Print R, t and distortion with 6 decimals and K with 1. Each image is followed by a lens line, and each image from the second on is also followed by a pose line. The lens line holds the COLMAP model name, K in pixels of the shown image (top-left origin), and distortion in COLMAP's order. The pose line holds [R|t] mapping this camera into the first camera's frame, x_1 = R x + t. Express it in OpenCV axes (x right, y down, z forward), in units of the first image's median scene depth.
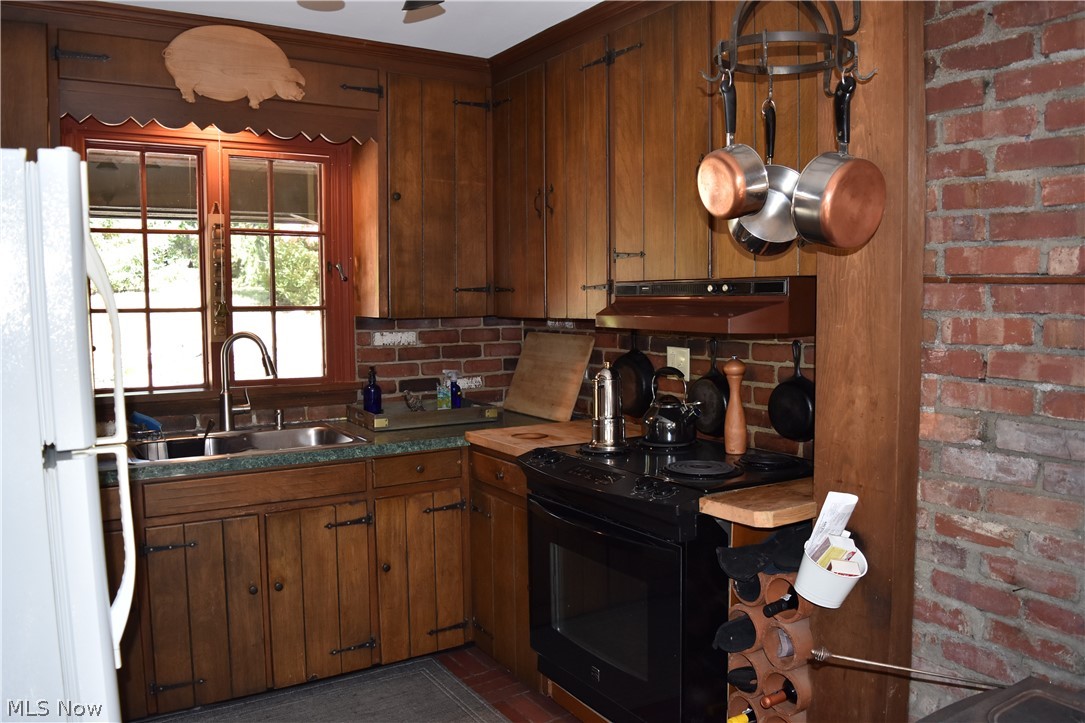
lens RADIAL K [[849.9, 0, 548.1], [0, 849.9, 364.5], [0, 0, 1]] dist [-0.097915, 0.027568]
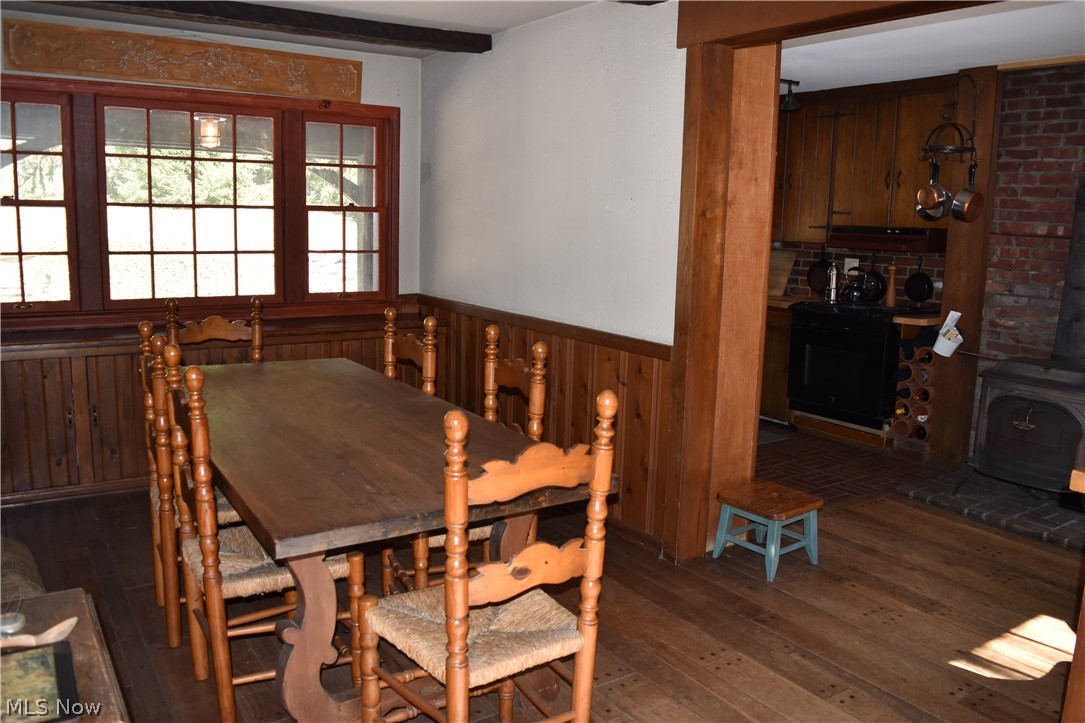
lens RADIAL K [[849.9, 0, 551.1], [0, 849.9, 363.9], [0, 0, 1]] dist [-0.097915, 0.027568]
pose [[0.998948, 0.028581, 0.035863, -1.044561], [-0.031638, 0.995637, 0.087781, 0.128454], [-0.033198, -0.088823, 0.995494, -1.639707]]
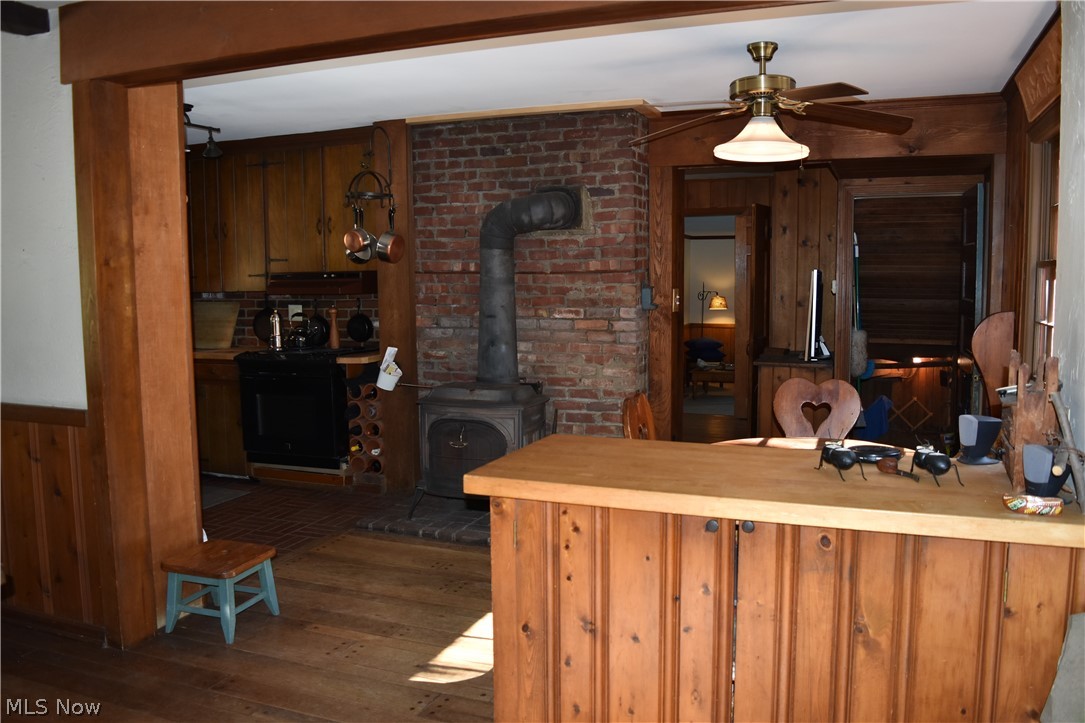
lens RADIAL K [[849.9, 0, 547.6], [0, 849.9, 365.6], [0, 0, 1]] dist [-0.097915, 0.027568]
pose [[0.804937, -0.058741, 0.590446, -0.937051], [0.049013, 0.998269, 0.032495, 0.148916], [-0.591333, 0.002783, 0.806423, -1.650362]]
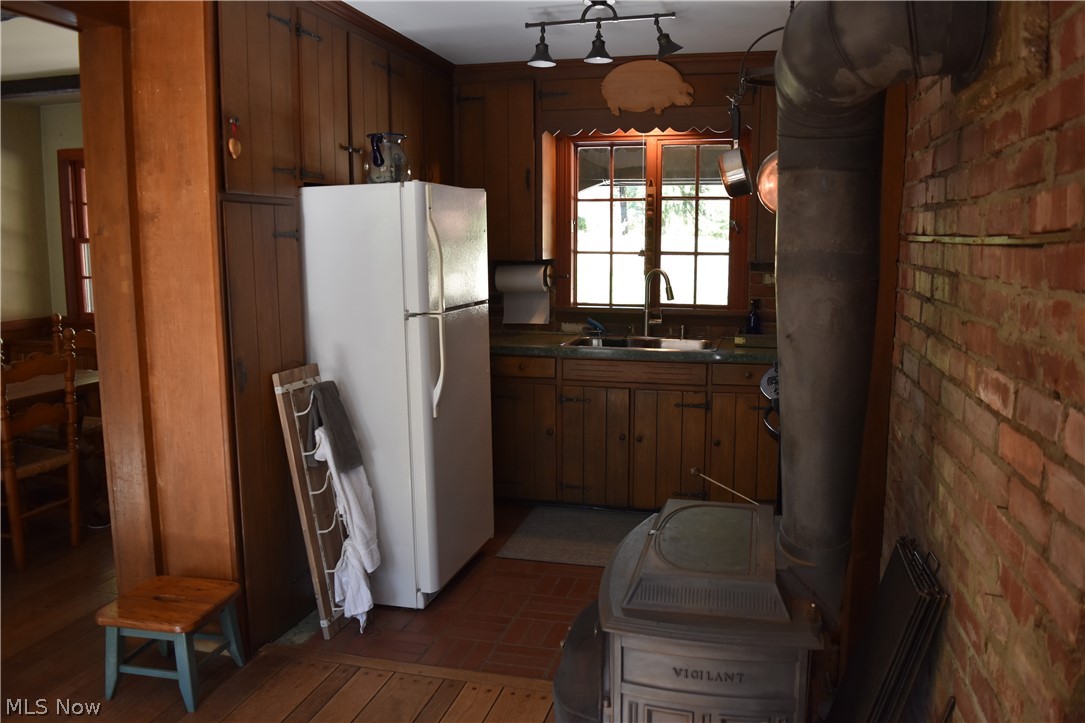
lens RADIAL K [[849.9, 0, 540.8], [0, 849.9, 371.1], [0, 0, 1]] dist [-0.097915, 0.027568]
pose [[0.683238, 0.112684, -0.721449, 0.984712], [-0.061281, 0.993384, 0.097123, 0.011076], [0.727620, -0.022147, 0.685623, -0.261851]]
